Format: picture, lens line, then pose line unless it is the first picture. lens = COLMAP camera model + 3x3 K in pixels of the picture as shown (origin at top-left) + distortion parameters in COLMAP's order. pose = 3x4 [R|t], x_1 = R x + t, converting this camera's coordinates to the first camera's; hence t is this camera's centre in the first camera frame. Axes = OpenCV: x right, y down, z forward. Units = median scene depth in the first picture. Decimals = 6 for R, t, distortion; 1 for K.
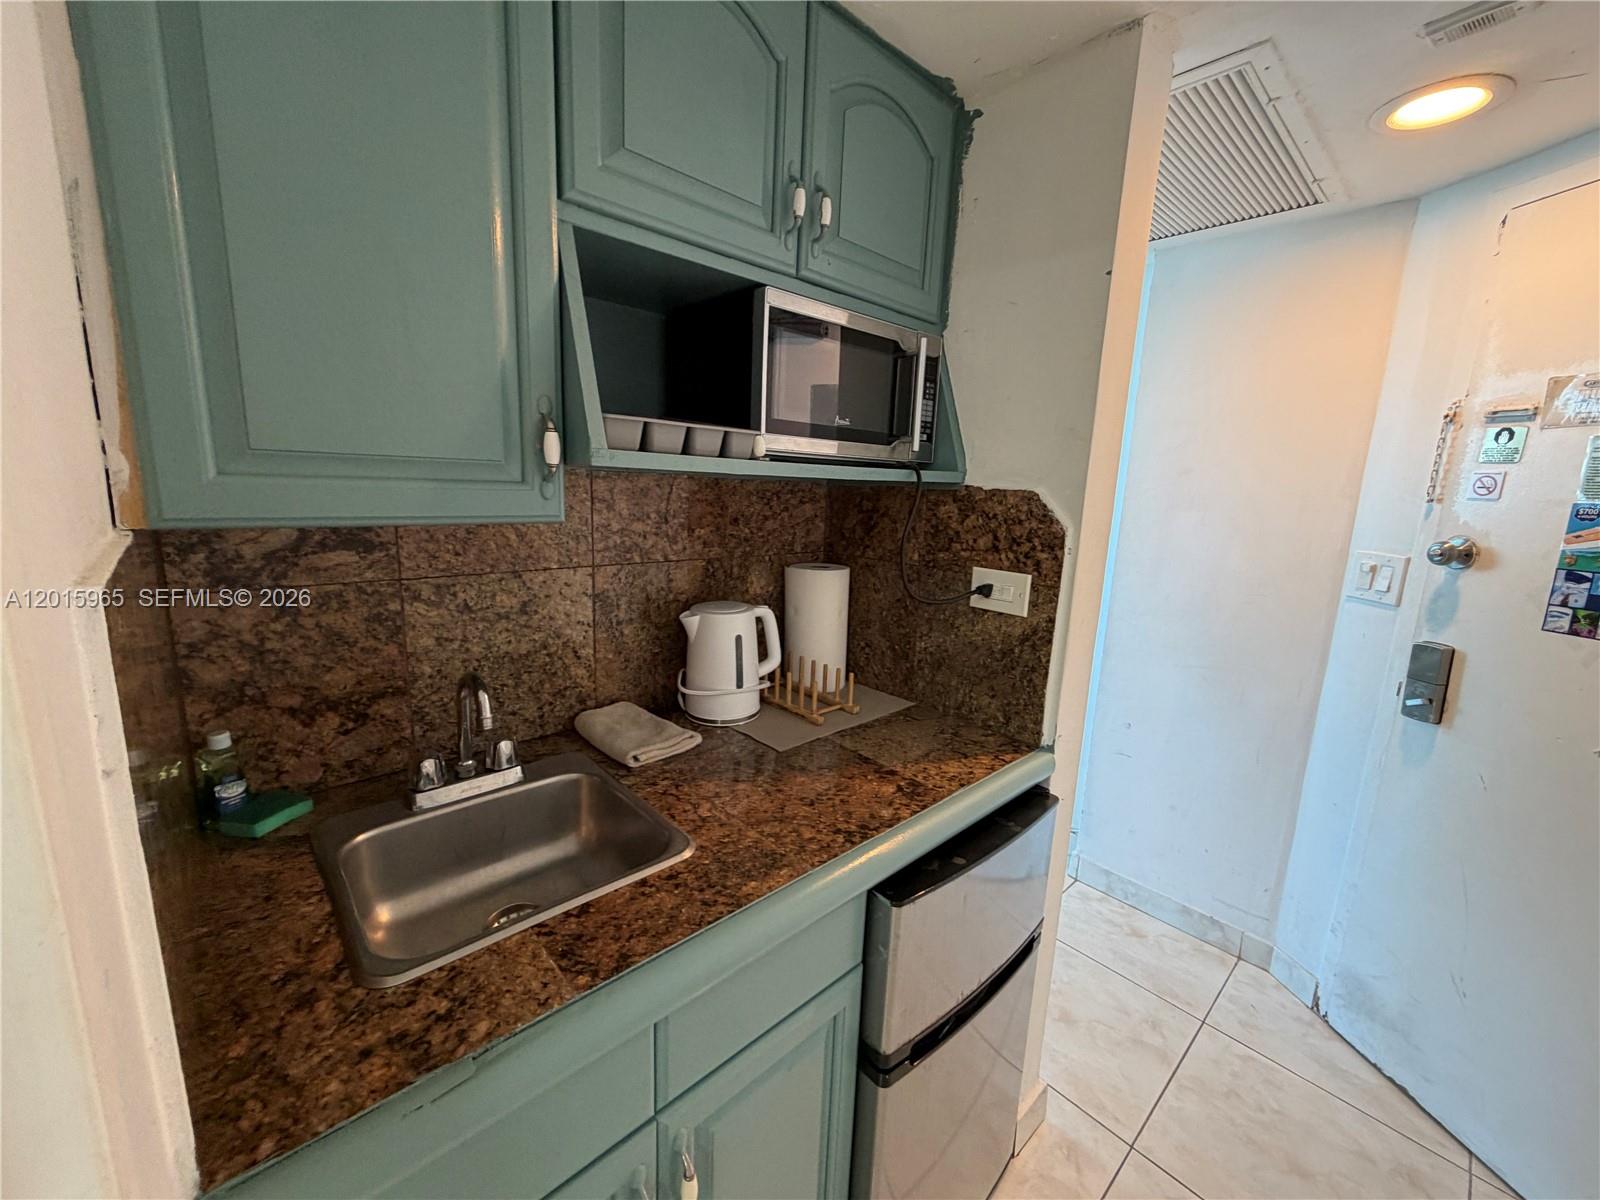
lens RADIAL K [[640.4, 0, 824.0], [0, 640.4, 601.8], [0, 0, 1]] dist [0.002478, -0.000901]
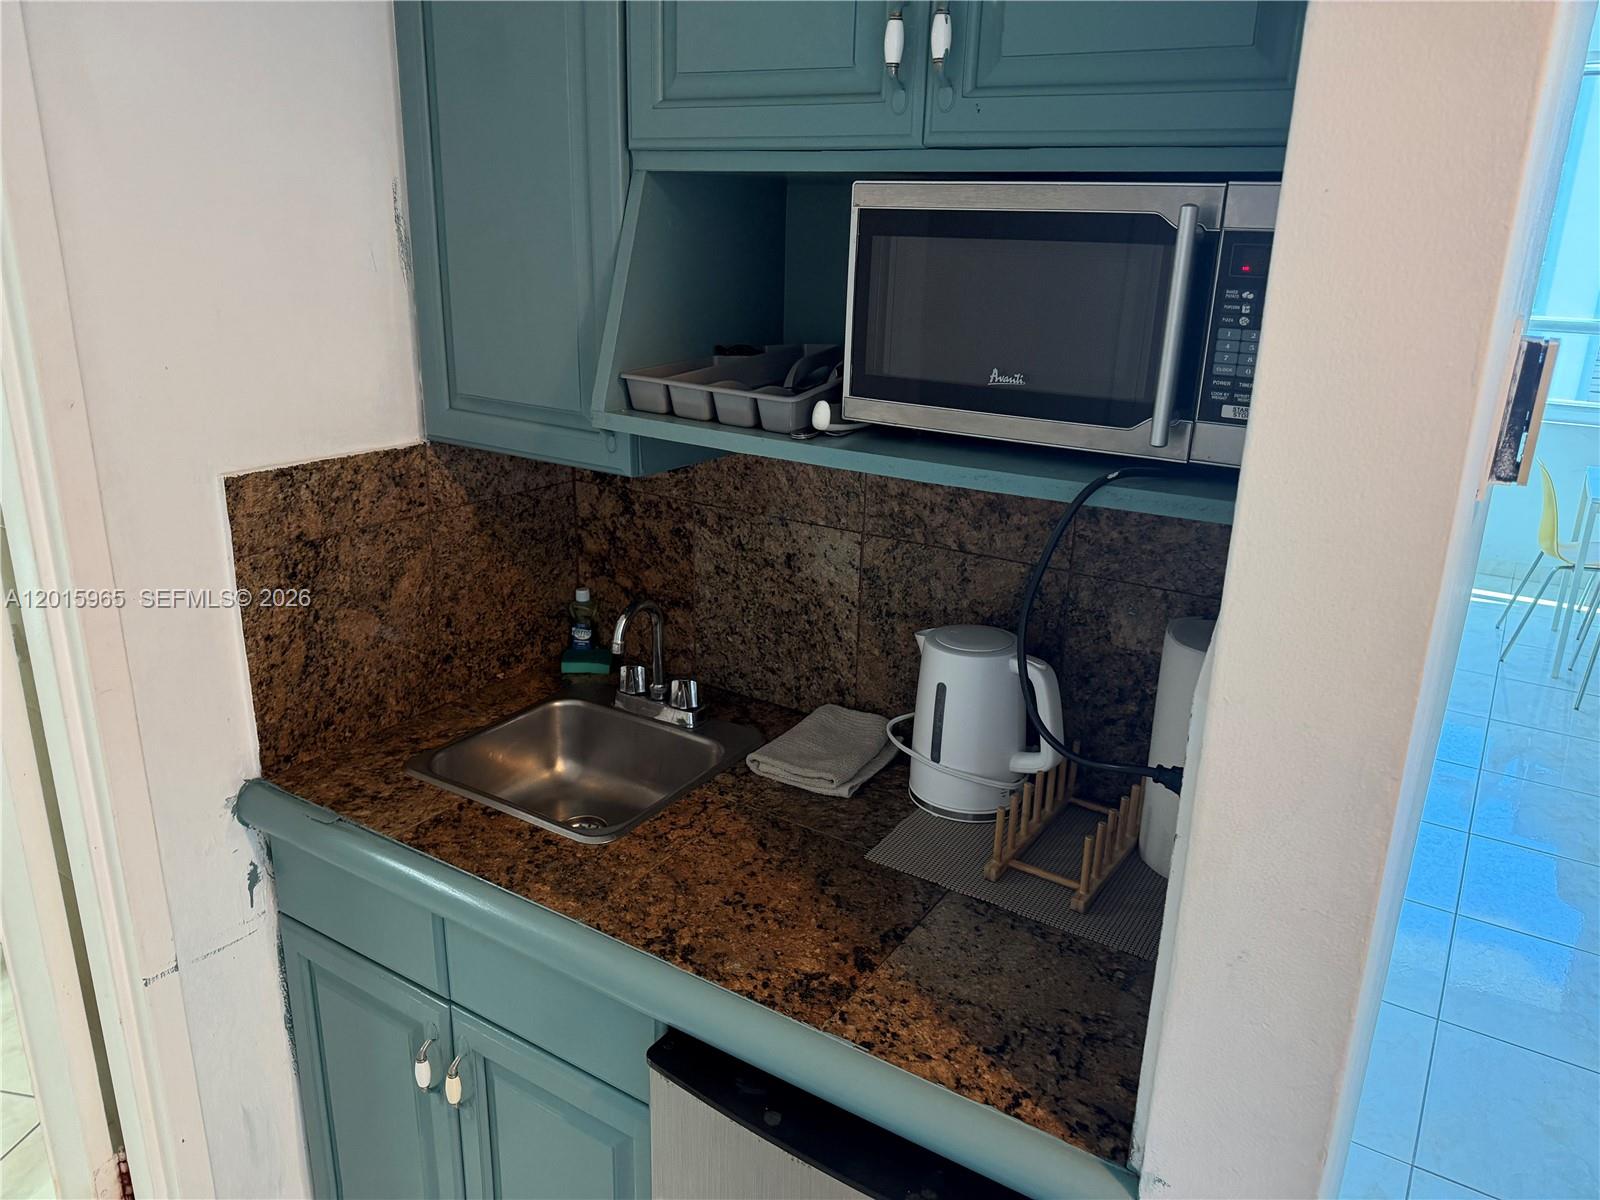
lens RADIAL K [[1150.8, 0, 805.0], [0, 1150.8, 608.7], [0, 0, 1]] dist [0.057435, -0.060162]
pose [[0.224222, 0.276292, -0.934552, 1.061975], [-0.204406, 0.950971, 0.232104, -0.308252], [0.952860, 0.138985, 0.269704, 0.624143]]
